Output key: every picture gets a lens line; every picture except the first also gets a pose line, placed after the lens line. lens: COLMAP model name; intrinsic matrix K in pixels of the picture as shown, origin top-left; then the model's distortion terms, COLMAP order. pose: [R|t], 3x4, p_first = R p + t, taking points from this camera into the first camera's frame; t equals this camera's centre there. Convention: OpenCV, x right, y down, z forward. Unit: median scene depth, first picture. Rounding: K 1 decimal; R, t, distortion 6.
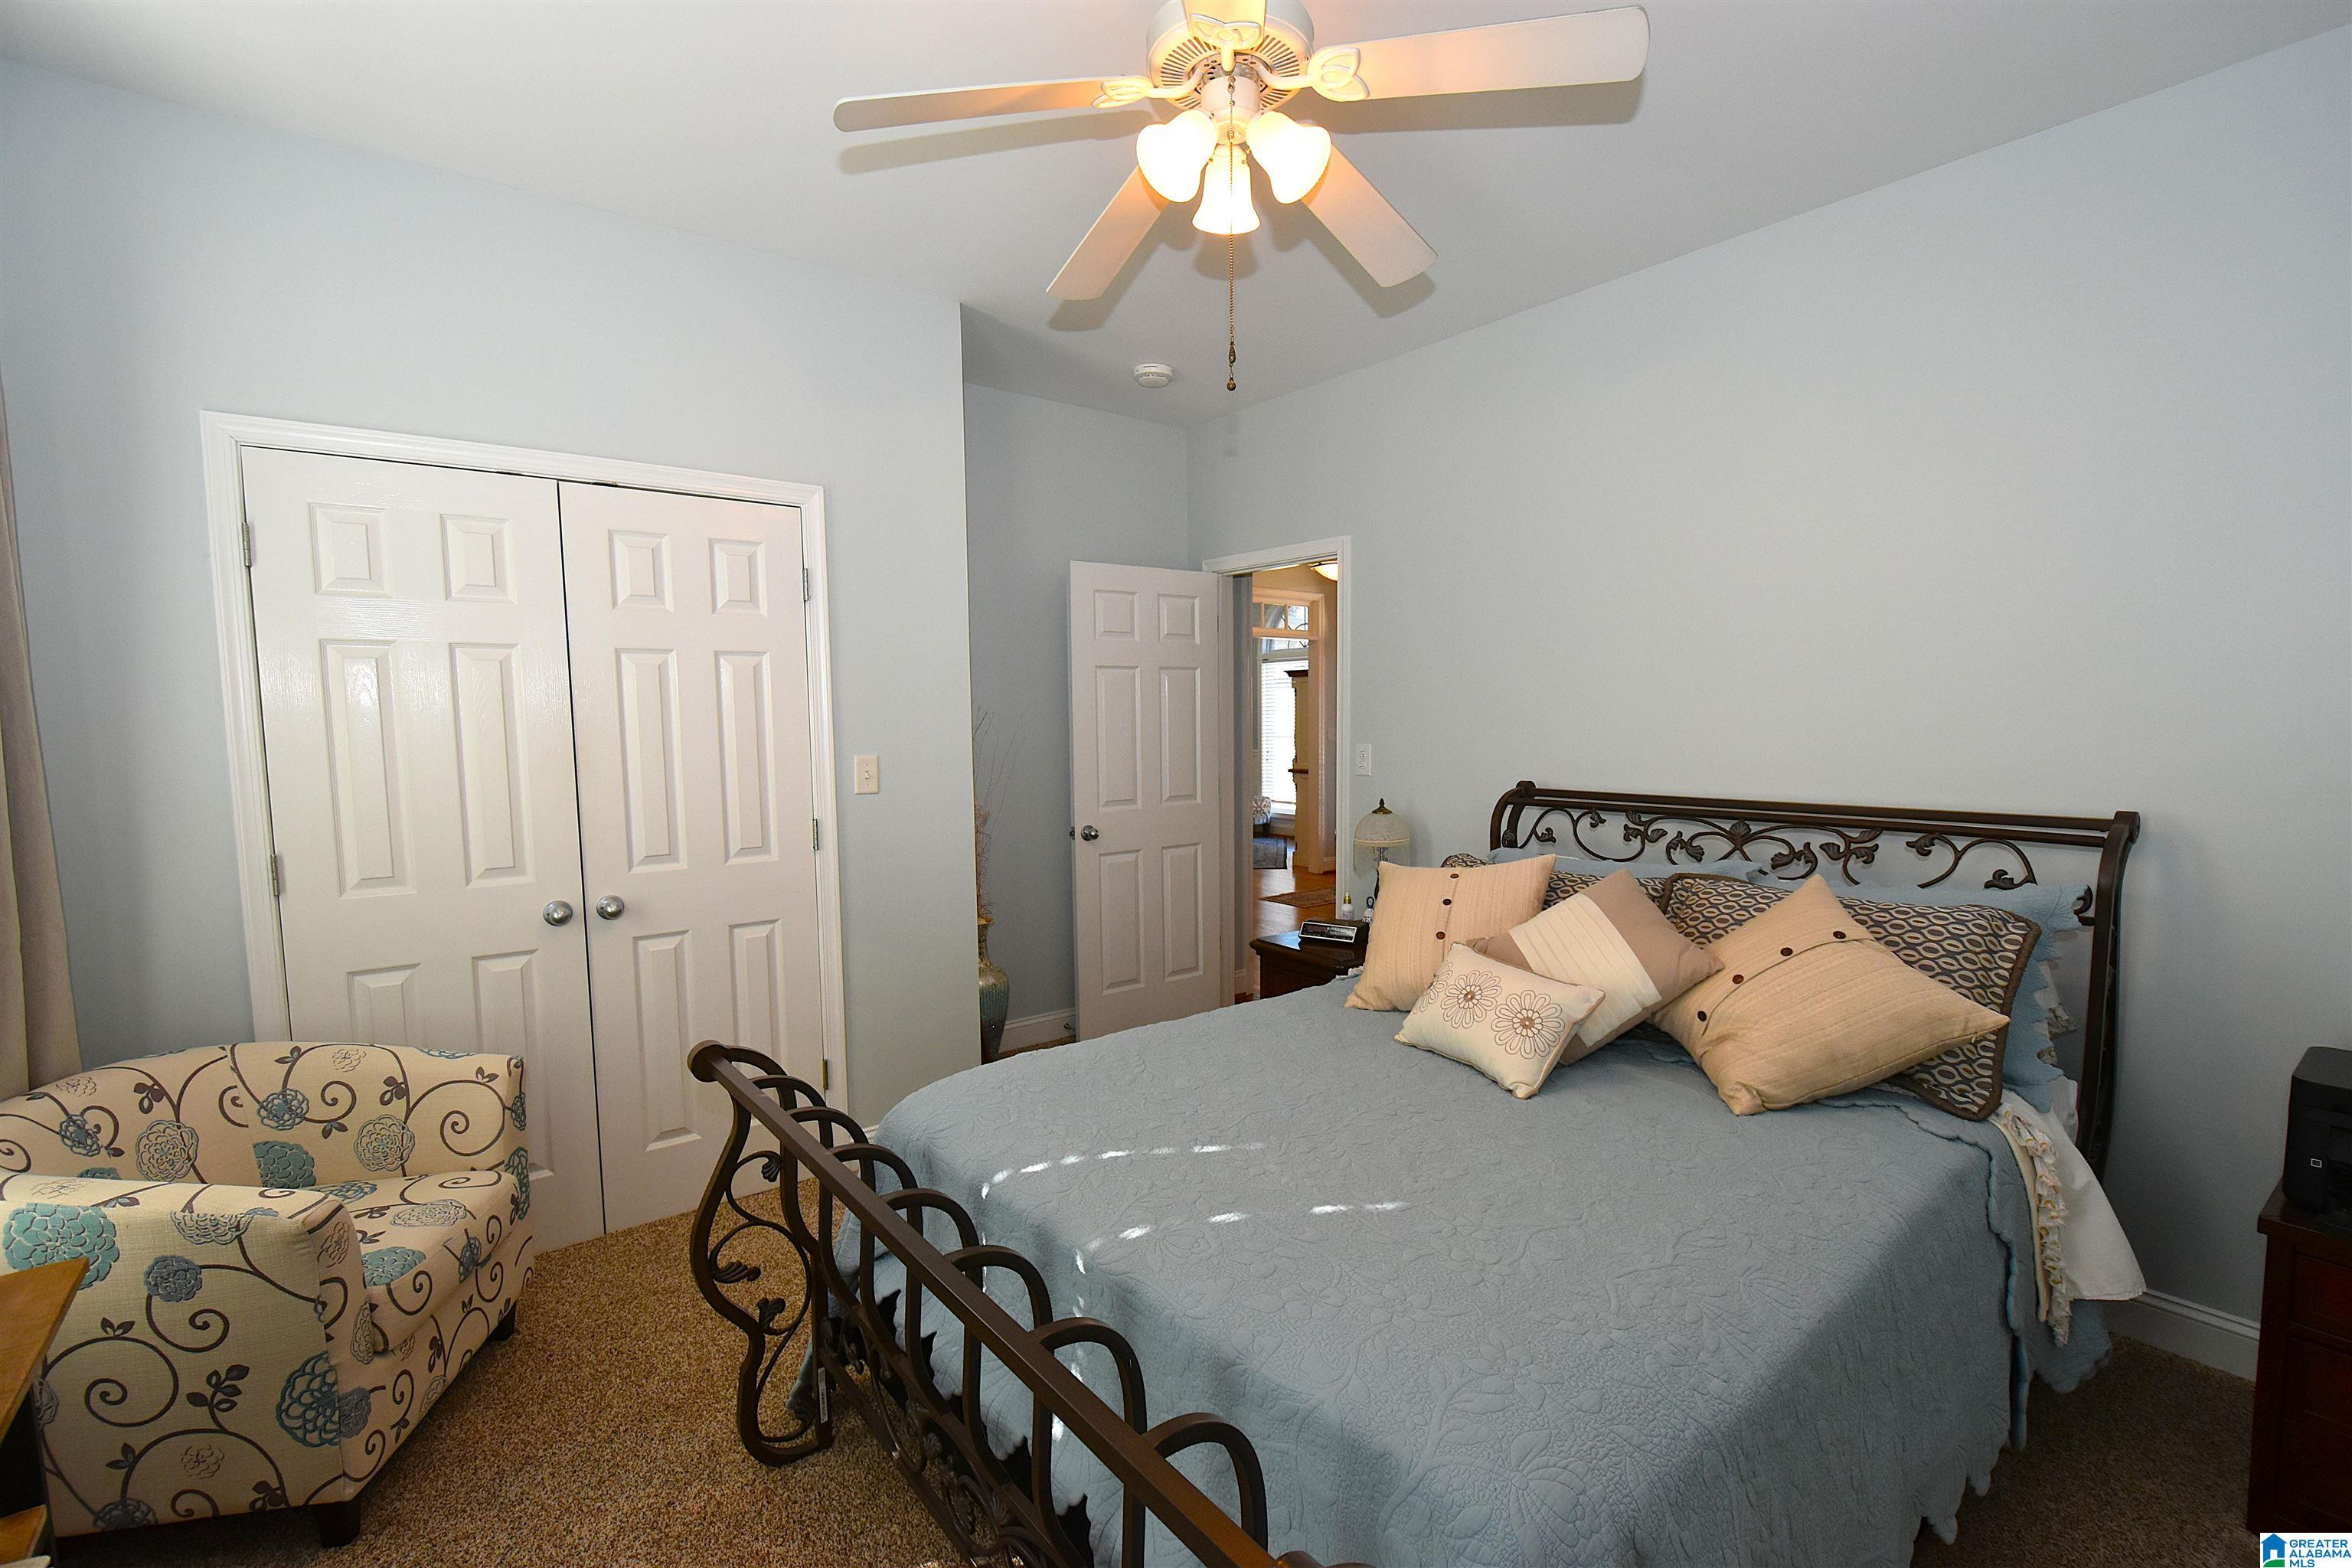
lens RADIAL K [[1036.0, 0, 1170.8], [0, 1036.0, 799.2], [0, 0, 1]] dist [-0.002576, -0.000773]
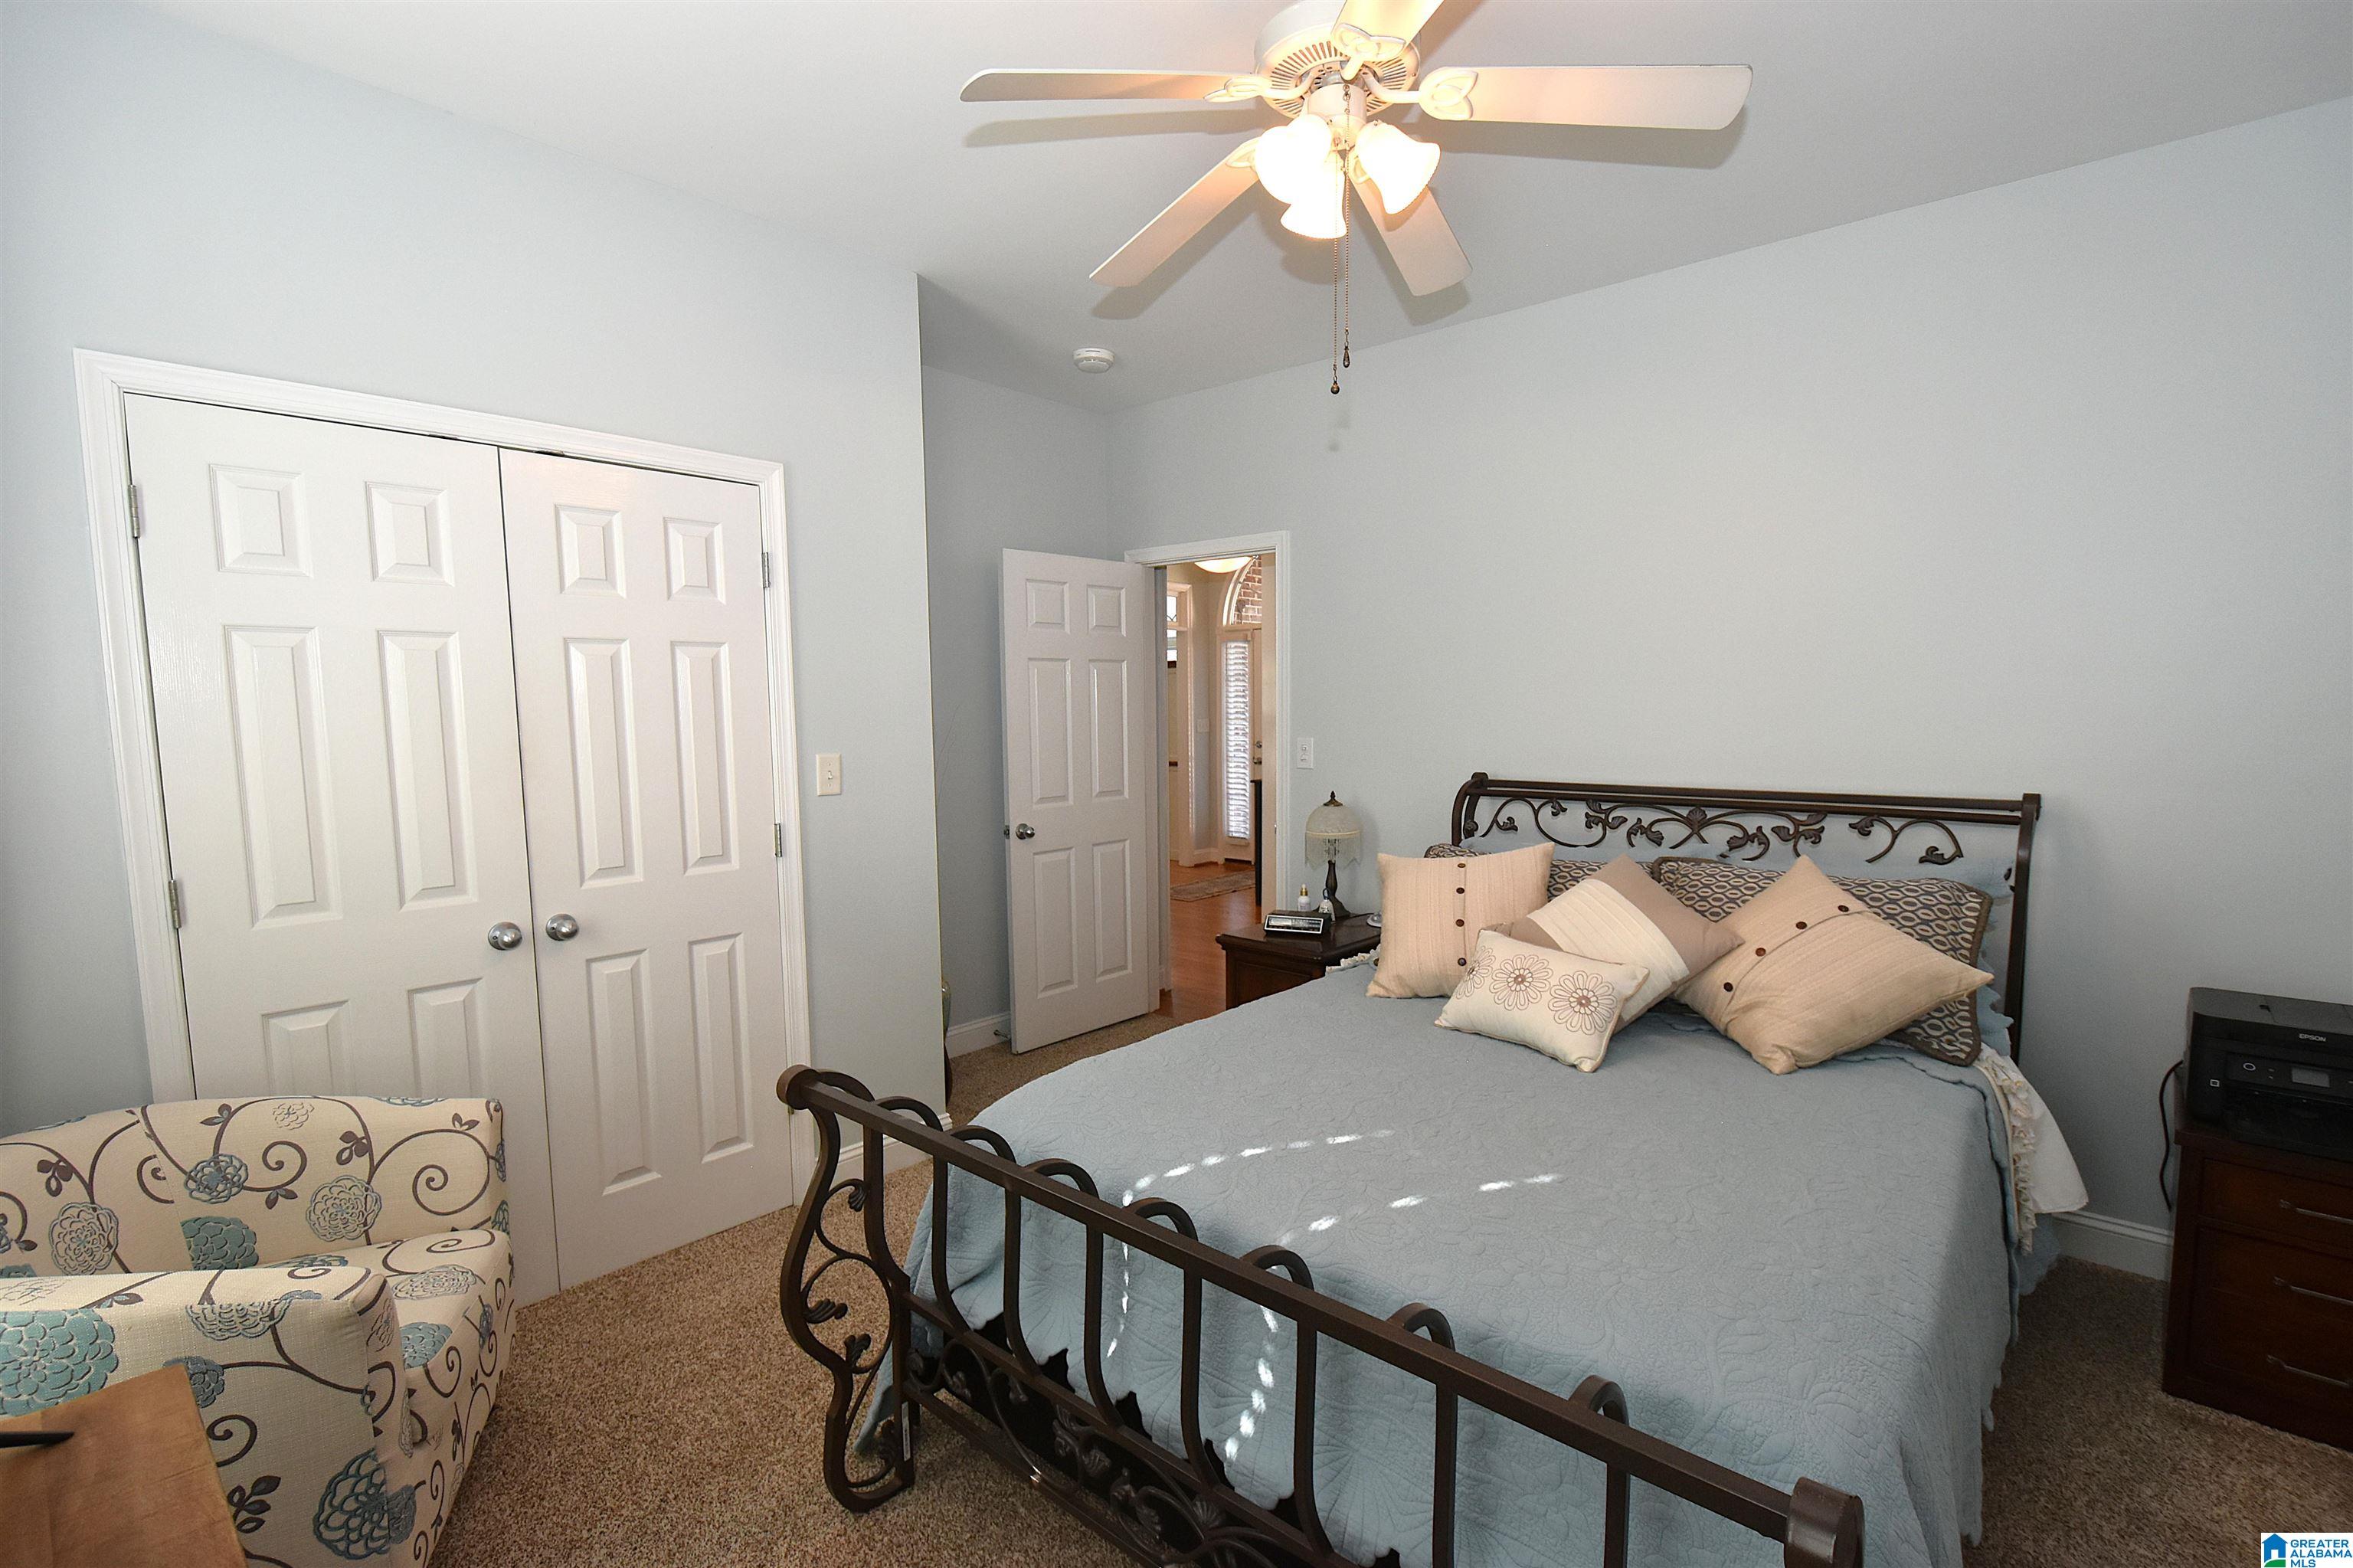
lens RADIAL K [[1062.8, 0, 1177.1], [0, 1062.8, 799.5], [0, 0, 1]] dist [-0.002415, -0.000502]
pose [[0.983393, -0.017123, 0.180677, -0.236279], [0.015792, 0.999837, 0.008802, -0.007220], [-0.180798, -0.005803, 0.983503, 0.001004]]
